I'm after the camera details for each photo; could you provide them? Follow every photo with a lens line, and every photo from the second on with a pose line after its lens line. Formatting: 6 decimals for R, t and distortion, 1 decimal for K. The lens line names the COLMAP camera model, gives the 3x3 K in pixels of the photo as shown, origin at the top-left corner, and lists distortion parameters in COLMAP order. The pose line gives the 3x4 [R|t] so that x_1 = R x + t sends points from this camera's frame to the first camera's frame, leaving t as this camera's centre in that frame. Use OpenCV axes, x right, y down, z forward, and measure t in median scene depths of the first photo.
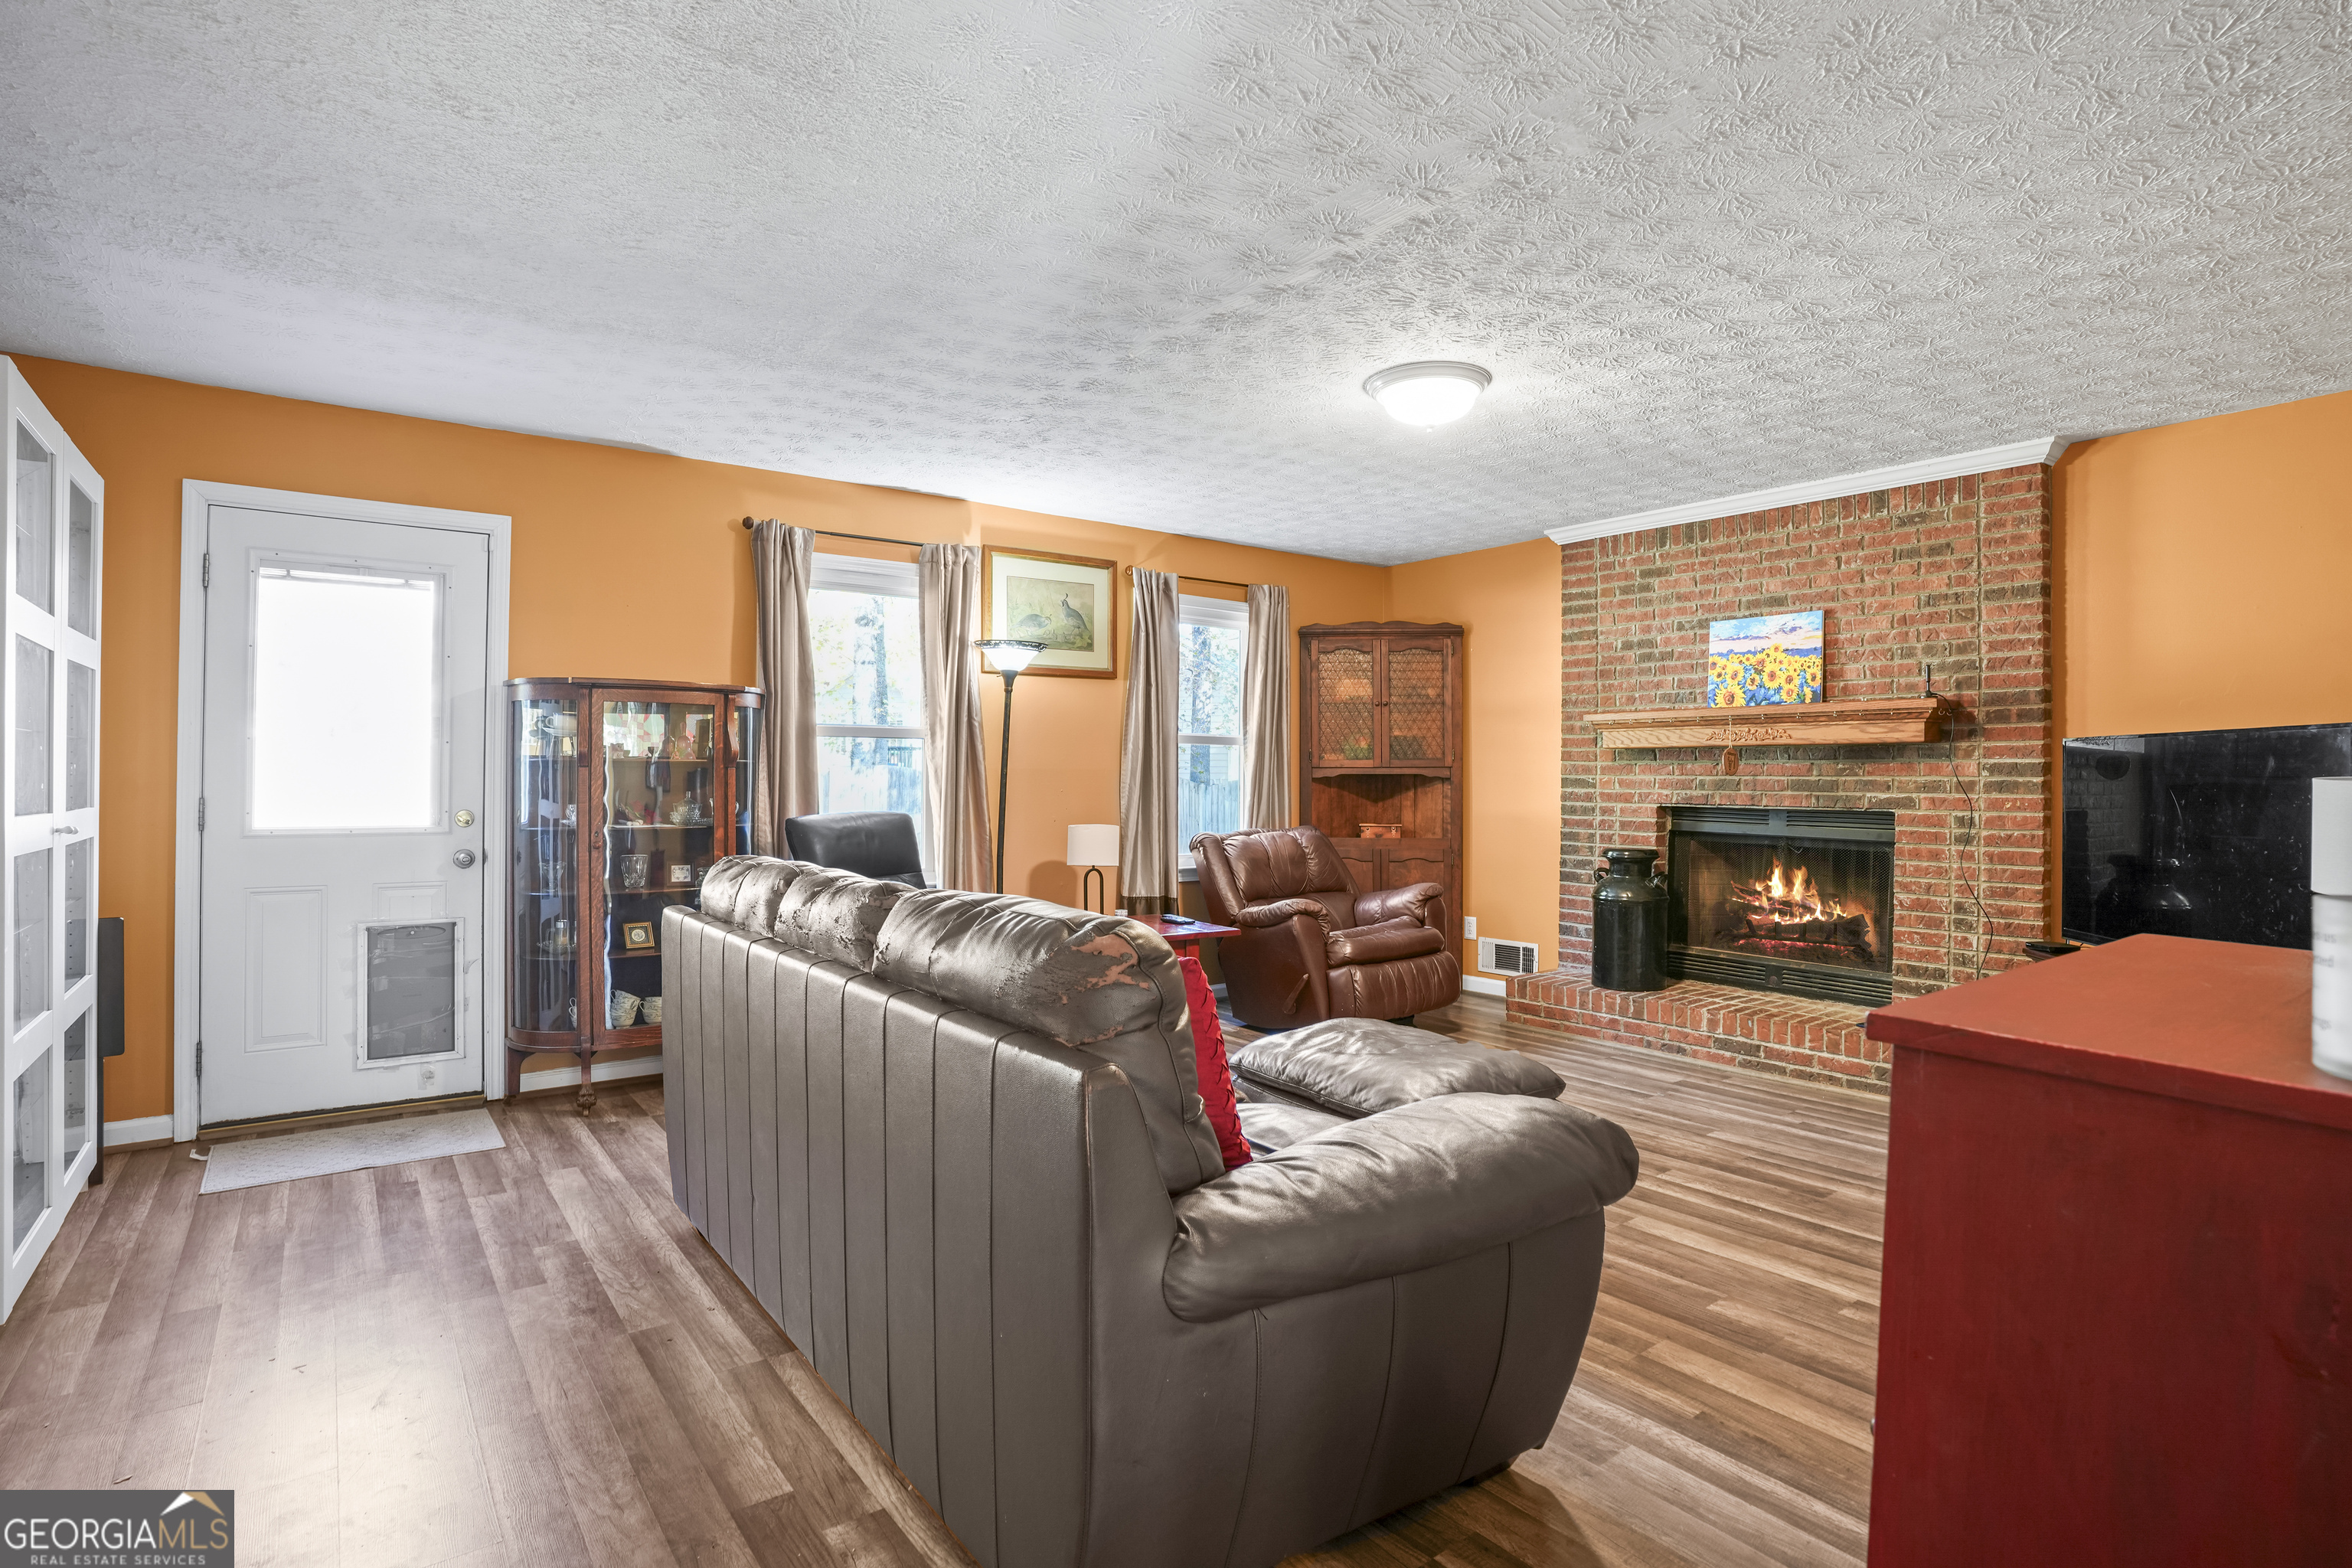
lens RADIAL K [[1157.9, 0, 1196.7], [0, 1157.9, 778.6], [0, 0, 1]] dist [-0.066137, 0.024482]
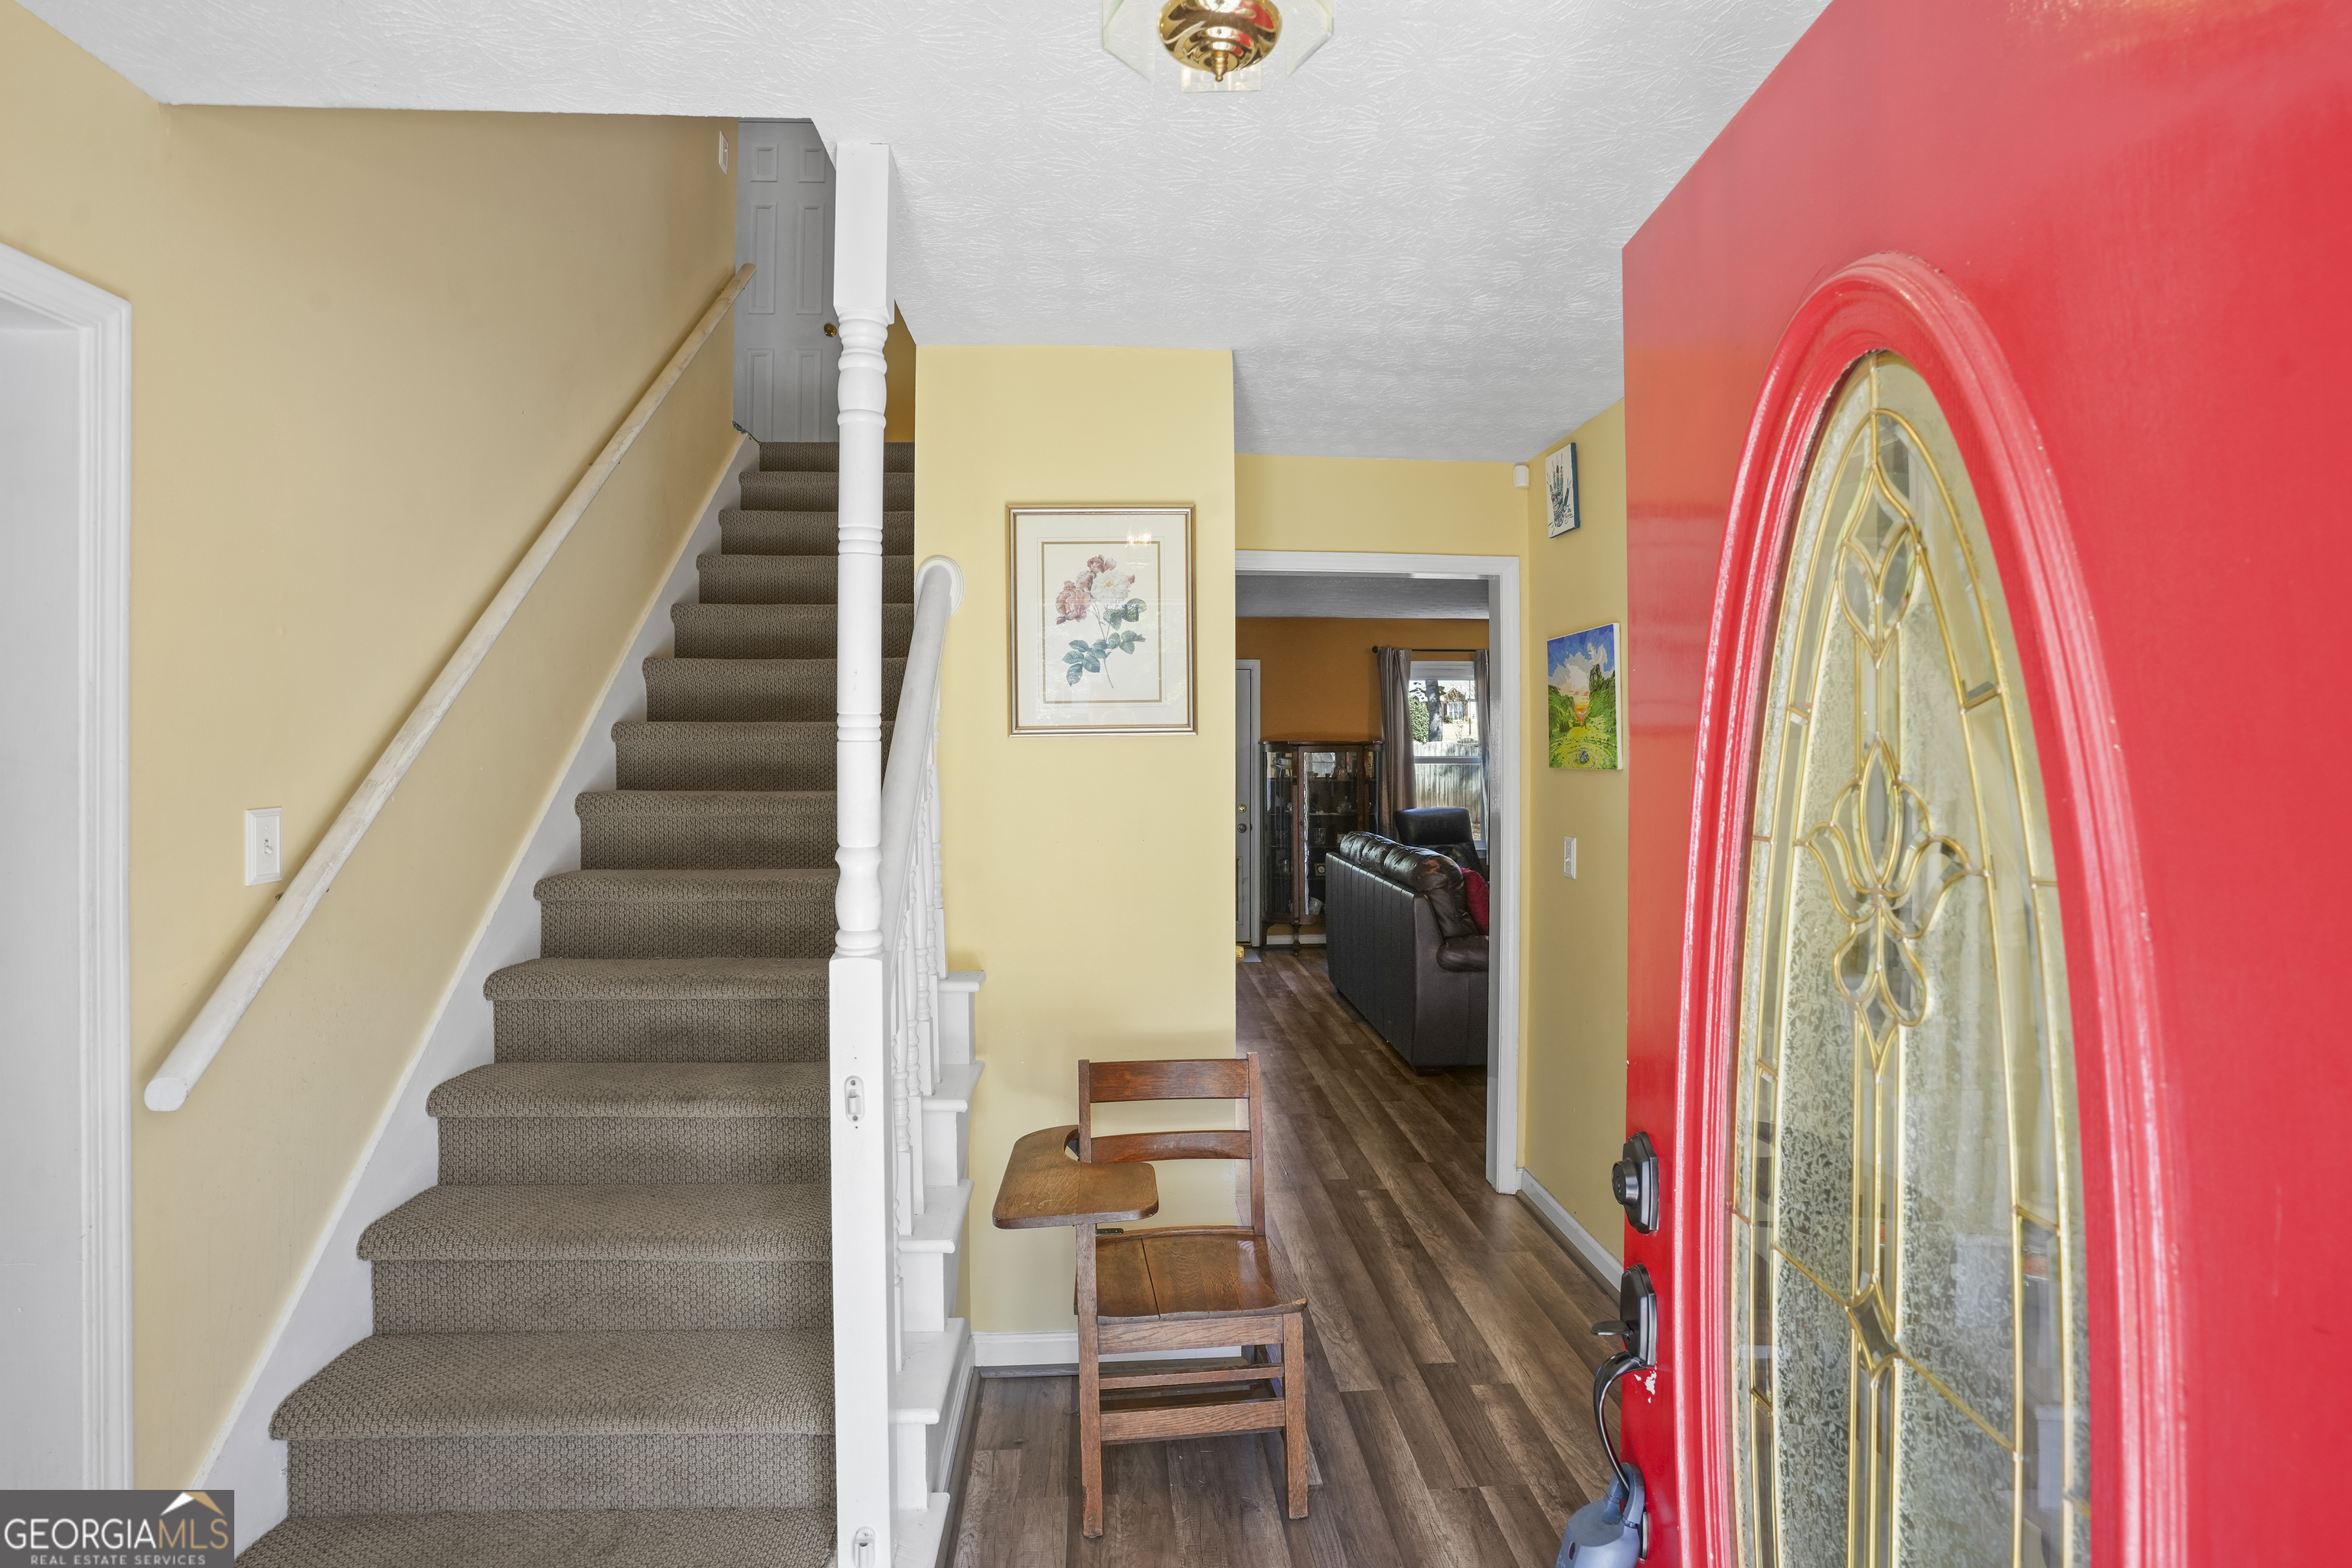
lens RADIAL K [[1157.9, 0, 1172.9], [0, 1157.9, 770.6], [0, 0, 1]] dist [-0.066137, 0.024482]
pose [[0.824441, 0.001856, -0.565945, 0.427566], [0.007241, 0.999878, 0.013828, -0.062453], [0.565902, -0.015498, 0.824327, -0.784807]]
